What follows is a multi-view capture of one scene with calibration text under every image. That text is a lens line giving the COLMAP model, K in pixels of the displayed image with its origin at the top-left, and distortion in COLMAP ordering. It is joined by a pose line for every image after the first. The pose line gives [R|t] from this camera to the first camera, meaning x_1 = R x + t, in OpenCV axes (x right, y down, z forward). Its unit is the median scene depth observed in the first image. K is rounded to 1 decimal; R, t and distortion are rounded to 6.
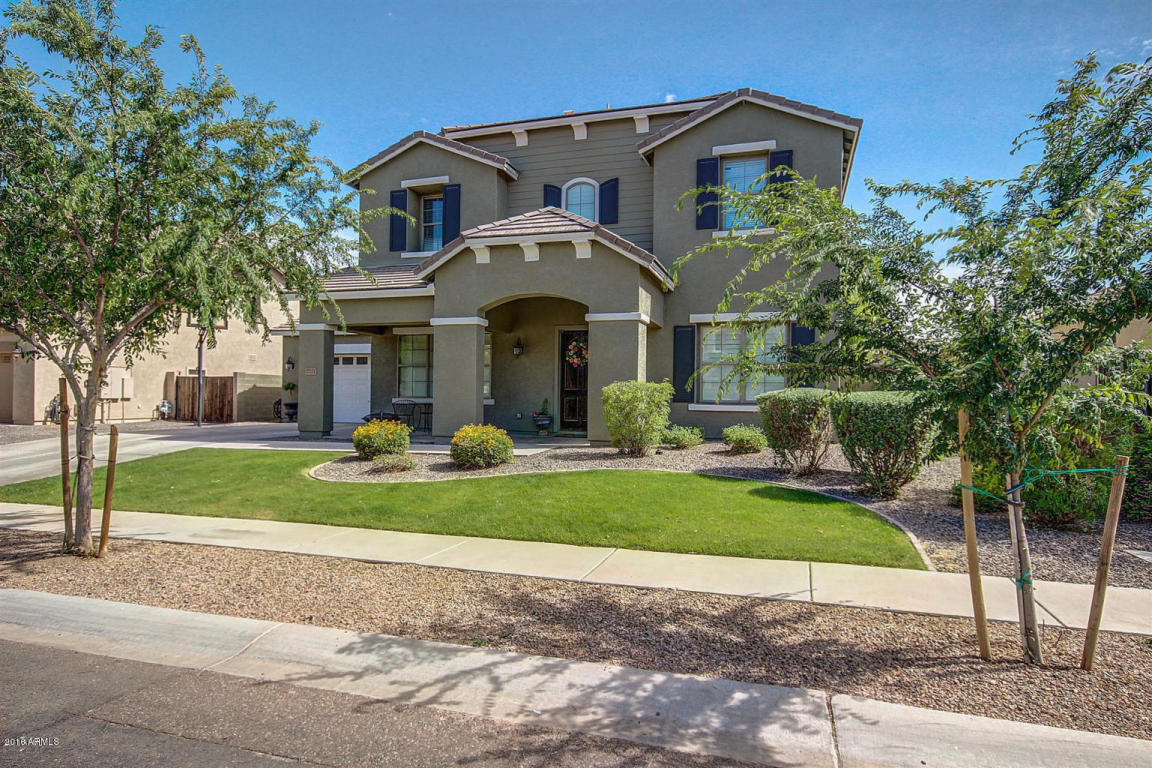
lens RADIAL K [[689.5, 0, 576.0], [0, 689.5, 384.0], [0, 0, 1]] dist [0.007013, -0.000422]
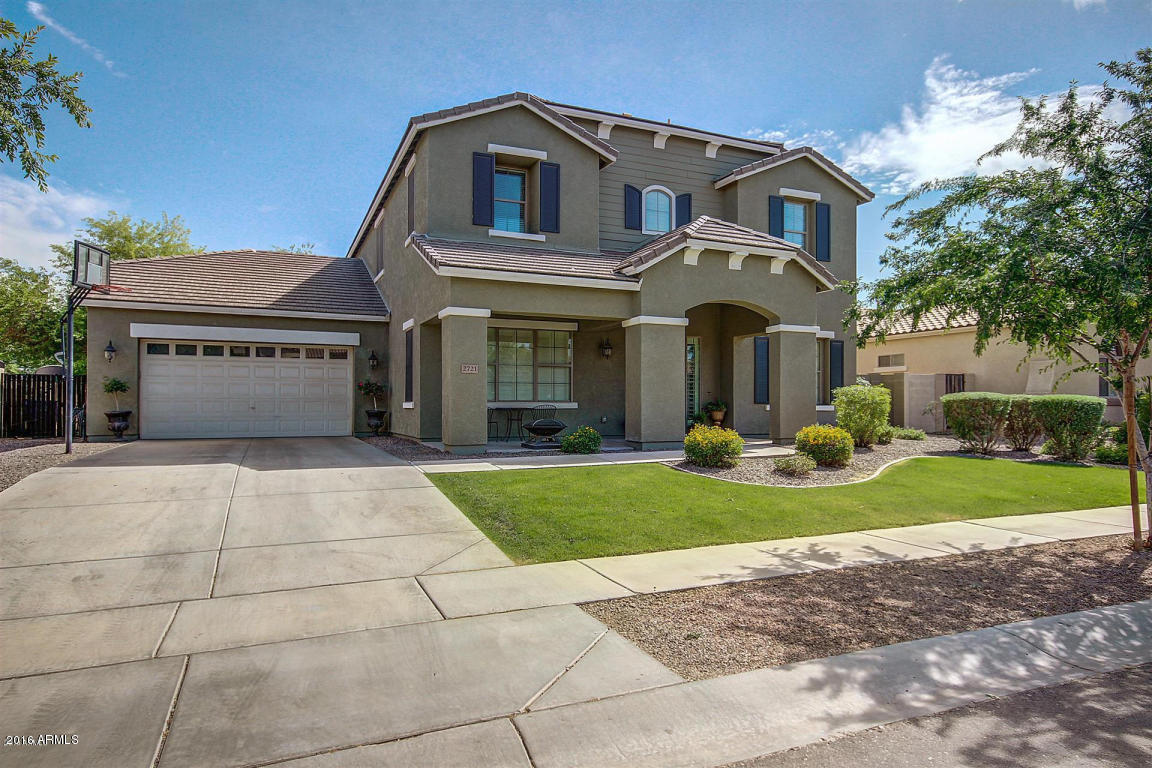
lens RADIAL K [[716.3, 0, 576.0], [0, 716.3, 384.0], [0, 0, 1]] dist [0.005411, 0.002378]
pose [[0.732660, 0.007910, 0.680549, -0.916603], [-0.008197, 0.999962, -0.002798, -0.000381], [-0.680545, -0.003528, 0.732697, 0.345536]]
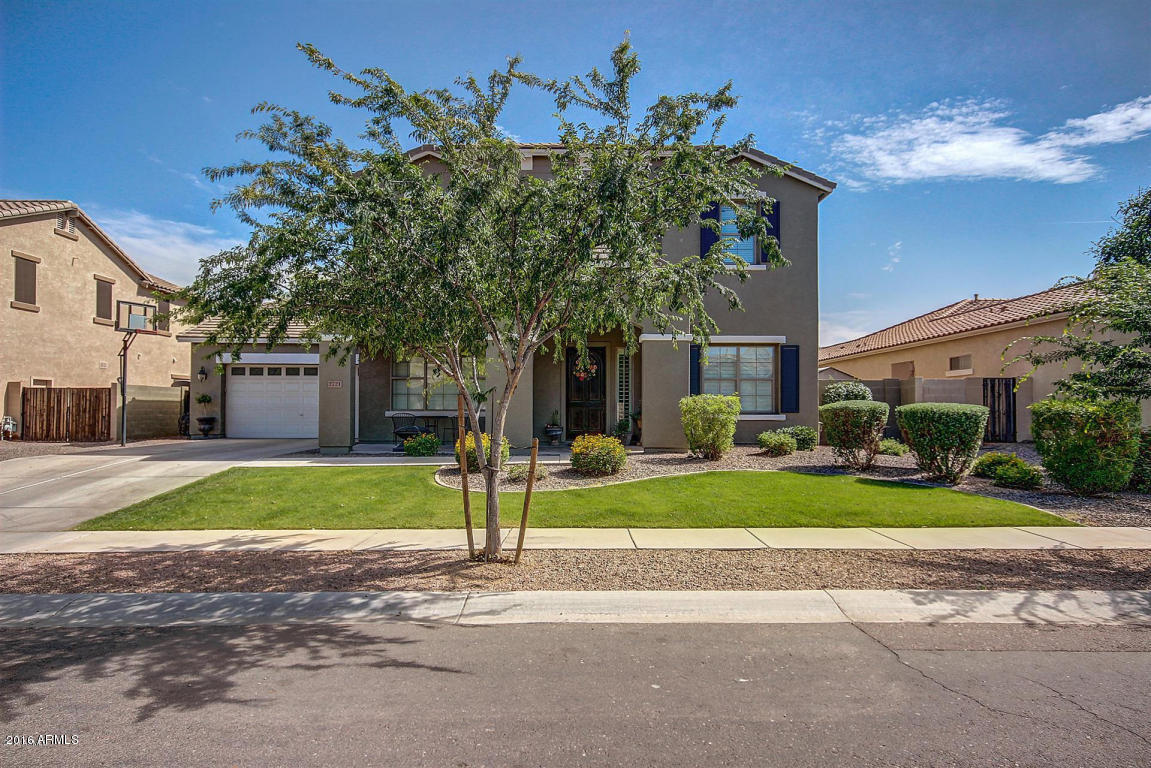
lens RADIAL K [[688.9, 0, 575.5], [0, 688.9, 384.0], [0, 0, 1]] dist [0.007013, -0.000422]
pose [[0.946344, 0.003394, 0.323142, -0.406684], [0.001234, 0.999900, -0.014115, -0.004960], [-0.323158, 0.013756, 0.946245, -0.015734]]
